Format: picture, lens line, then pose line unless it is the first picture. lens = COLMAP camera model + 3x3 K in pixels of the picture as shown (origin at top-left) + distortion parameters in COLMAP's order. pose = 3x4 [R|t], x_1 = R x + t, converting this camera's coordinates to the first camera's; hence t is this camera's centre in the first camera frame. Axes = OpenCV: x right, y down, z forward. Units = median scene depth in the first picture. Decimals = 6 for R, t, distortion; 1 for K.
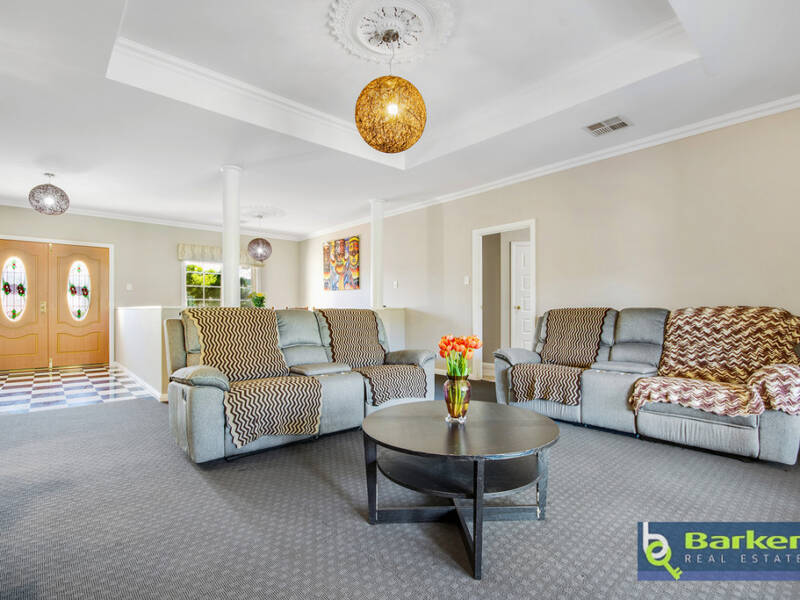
lens RADIAL K [[395.3, 0, 400.6], [0, 395.3, 305.9], [0, 0, 1]] dist [0.002542, -0.002312]
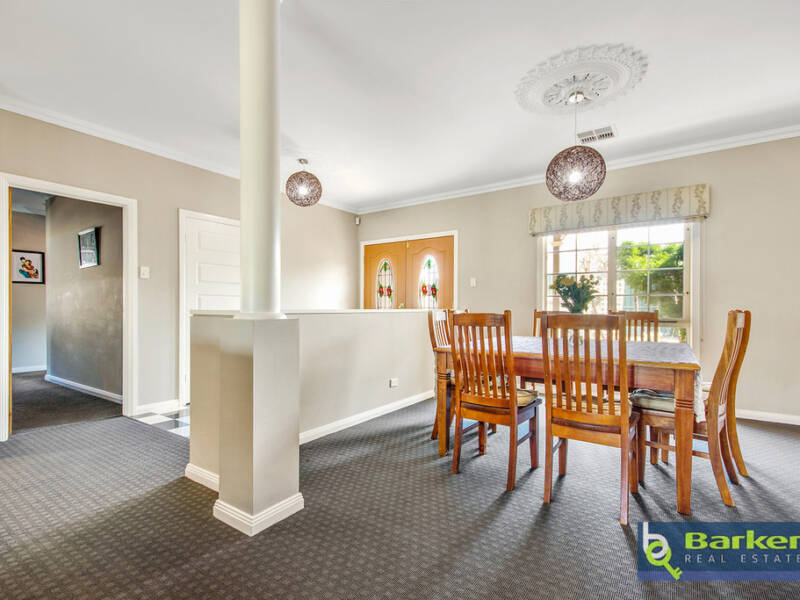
lens RADIAL K [[395.3, 0, 398.0], [0, 395.3, 305.4], [0, 0, 1]] dist [0.002542, -0.002312]
pose [[0.195988, -0.002532, -0.980603, 0.020268], [0.006671, 0.999977, -0.001249, -0.003961], [0.980584, -0.006297, 0.196001, 0.733628]]
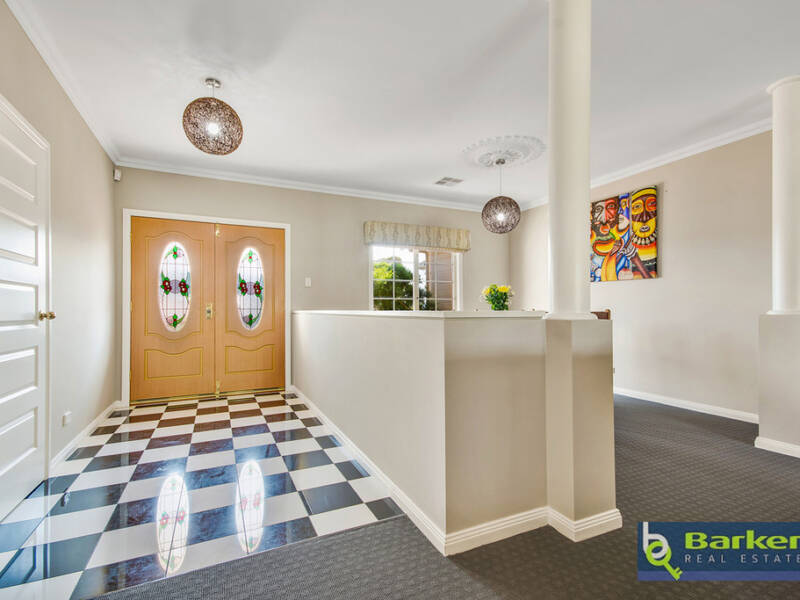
lens RADIAL K [[395.3, 0, 403.5], [0, 395.3, 299.1], [0, 0, 1]] dist [0.002542, -0.002312]
pose [[0.956888, -0.009517, -0.290301, -0.325163], [0.005329, 0.999870, -0.015215, -0.005606], [0.290408, 0.013012, 0.956814, 0.378247]]
